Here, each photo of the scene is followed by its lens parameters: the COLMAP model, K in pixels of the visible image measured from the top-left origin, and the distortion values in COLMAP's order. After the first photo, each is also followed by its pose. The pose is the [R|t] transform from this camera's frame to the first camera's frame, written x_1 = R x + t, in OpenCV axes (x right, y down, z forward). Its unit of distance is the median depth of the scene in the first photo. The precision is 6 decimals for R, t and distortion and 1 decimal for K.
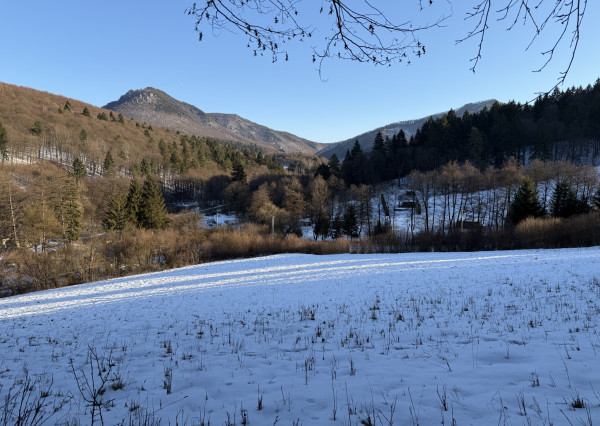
lens RADIAL K [[414.0, 0, 300.6], [0, 414.0, 215.2], [0, 0, 1]] dist [0.067562, -0.083765]
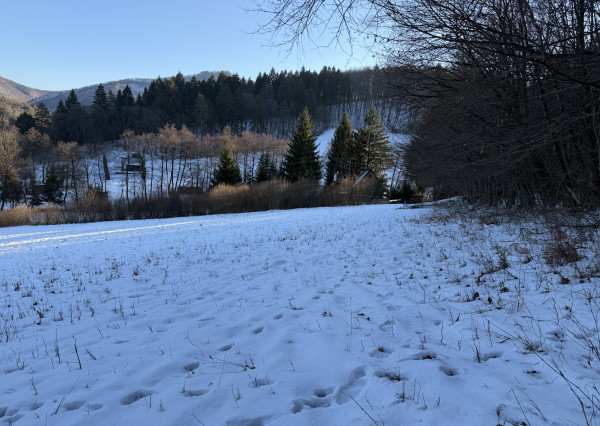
lens RADIAL K [[414.0, 0, 302.3], [0, 414.0, 215.4], [0, 0, 1]] dist [0.067562, -0.083765]
pose [[0.823806, -0.029428, 0.566107, 0.059887], [-0.018467, 0.996728, 0.078687, -0.000866], [-0.566571, -0.075277, 0.820567, 0.012778]]
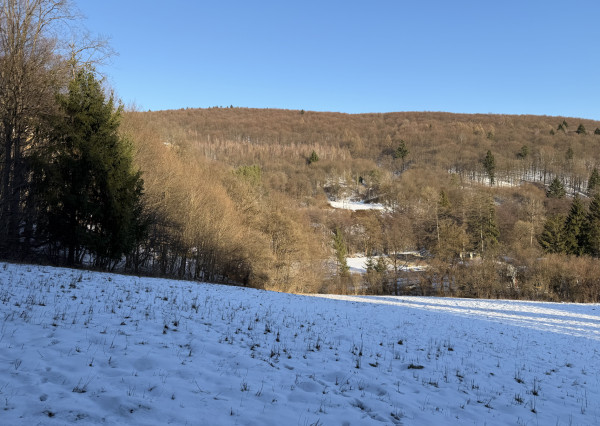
lens RADIAL K [[414.0, 0, 301.7], [0, 414.0, 217.1], [0, 0, 1]] dist [0.067562, -0.083765]
pose [[0.458366, 0.020358, -0.888530, 0.129208], [-0.061619, 0.998060, -0.008919, -0.002414], [0.886625, 0.058838, 0.458731, 0.067895]]
